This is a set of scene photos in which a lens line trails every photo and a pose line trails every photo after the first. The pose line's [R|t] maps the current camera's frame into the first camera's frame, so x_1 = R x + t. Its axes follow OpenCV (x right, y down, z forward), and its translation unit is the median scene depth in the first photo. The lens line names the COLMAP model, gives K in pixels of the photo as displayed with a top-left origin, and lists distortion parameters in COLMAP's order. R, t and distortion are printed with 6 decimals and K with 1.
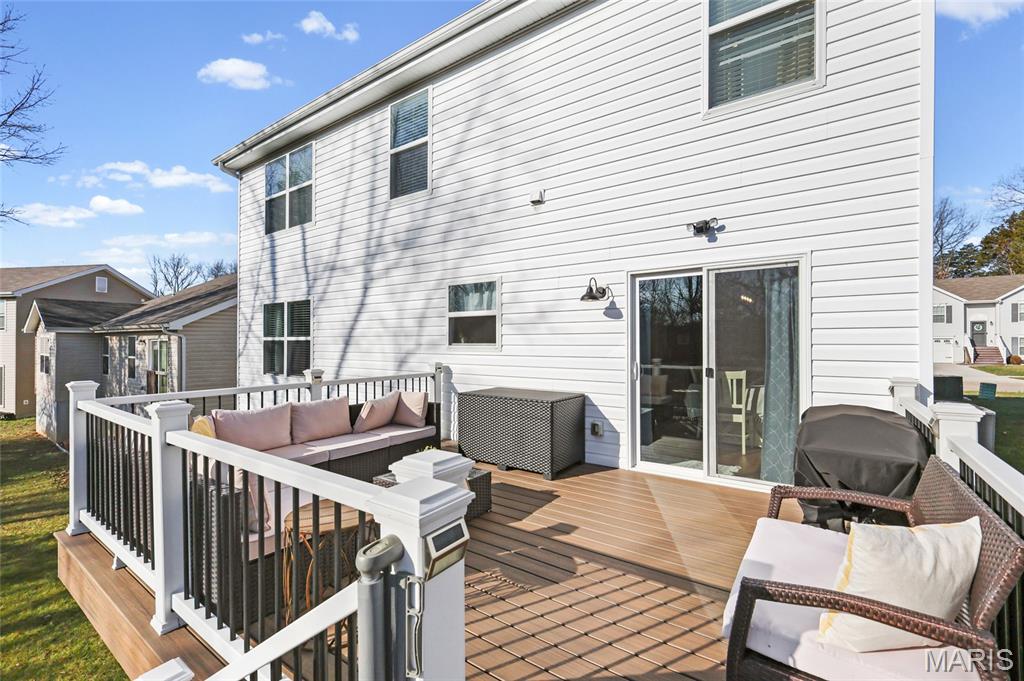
lens RADIAL K [[435.0, 0, 513.2], [0, 435.0, 340.3], [0, 0, 1]] dist [-0.015008, 0.000998]
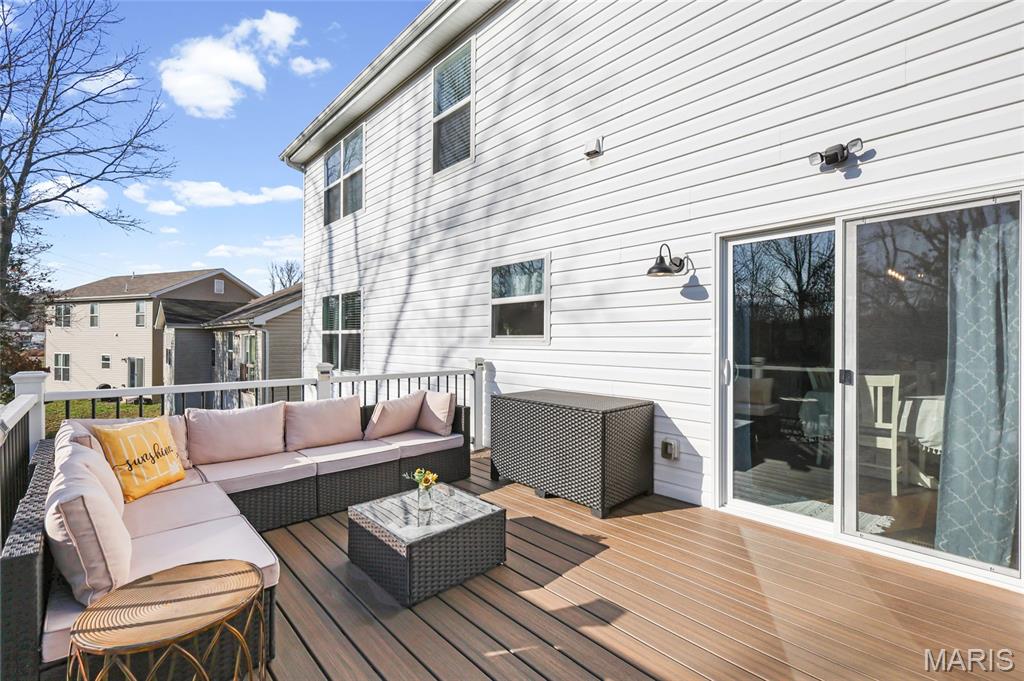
lens RADIAL K [[435.0, 0, 510.1], [0, 435.0, 341.5], [0, 0, 1]] dist [-0.015008, 0.000998]
pose [[0.980032, 0.005144, -0.198771, 0.065007], [-0.003695, 0.999964, 0.007660, 0.013928], [0.198804, -0.006773, 0.980016, 0.203408]]
